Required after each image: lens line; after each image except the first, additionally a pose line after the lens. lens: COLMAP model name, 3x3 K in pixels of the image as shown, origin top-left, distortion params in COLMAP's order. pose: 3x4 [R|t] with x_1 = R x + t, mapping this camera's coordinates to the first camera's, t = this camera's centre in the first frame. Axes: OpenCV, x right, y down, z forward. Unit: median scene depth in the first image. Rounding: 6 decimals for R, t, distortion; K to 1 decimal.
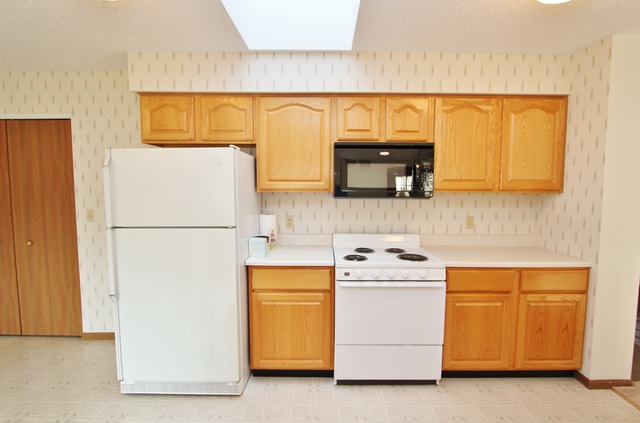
lens RADIAL K [[270.2, 0, 320.0], [0, 270.2, 211.5], [0, 0, 1]] dist [-0.007500, -0.000134]
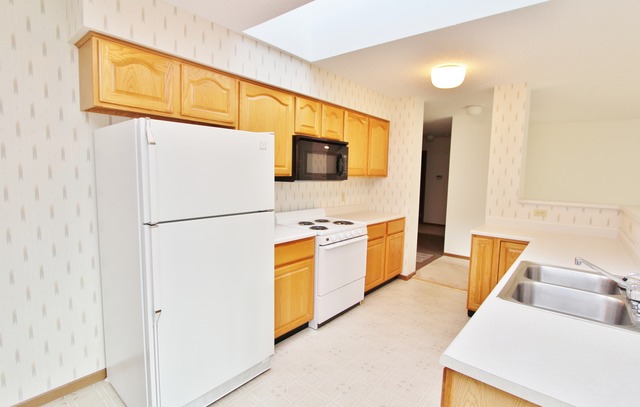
lens RADIAL K [[310.5, 0, 320.0], [0, 310.5, 203.5], [0, 0, 1]] dist [-0.003513, -0.000266]
pose [[0.643487, -0.065226, 0.762673, -0.936899], [0.038771, 0.997861, 0.052628, -0.022189], [-0.764474, -0.004296, 0.644640, 0.043537]]
